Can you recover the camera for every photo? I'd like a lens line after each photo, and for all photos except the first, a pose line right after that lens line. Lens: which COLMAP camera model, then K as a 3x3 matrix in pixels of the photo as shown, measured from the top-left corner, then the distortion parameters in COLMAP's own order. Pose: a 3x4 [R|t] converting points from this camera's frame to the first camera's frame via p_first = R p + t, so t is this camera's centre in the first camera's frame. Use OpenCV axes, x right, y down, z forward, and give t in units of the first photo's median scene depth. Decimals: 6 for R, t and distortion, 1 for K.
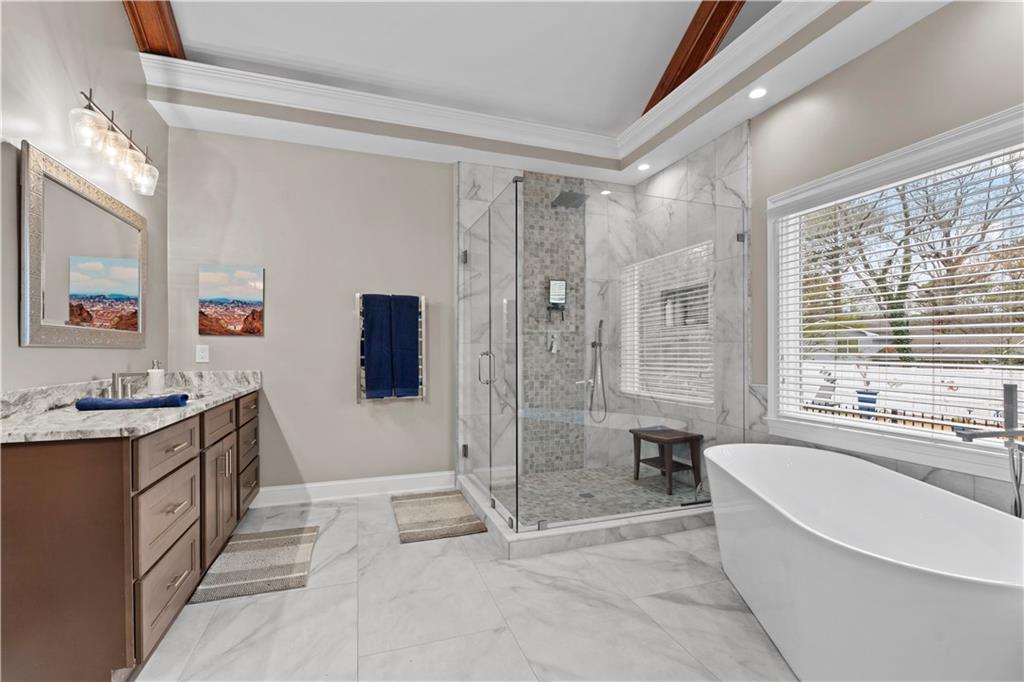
lens RADIAL K [[452.6, 0, 514.7], [0, 452.6, 343.3], [0, 0, 1]] dist [-0.004146, 0.001614]
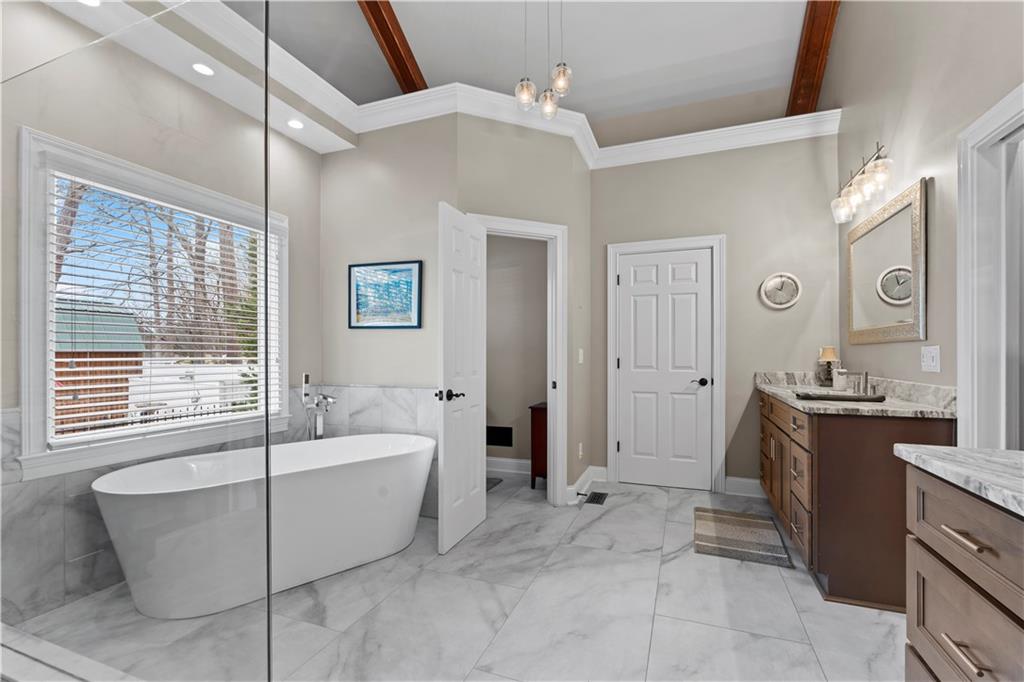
lens RADIAL K [[452.6, 0, 514.9], [0, 452.6, 359.8], [0, 0, 1]] dist [-0.004146, 0.001614]
pose [[-0.771043, -0.004990, 0.636763, -0.575313], [-0.010339, 0.999936, -0.004684, 0.027898], [-0.636699, -0.010195, -0.771045, 1.484452]]
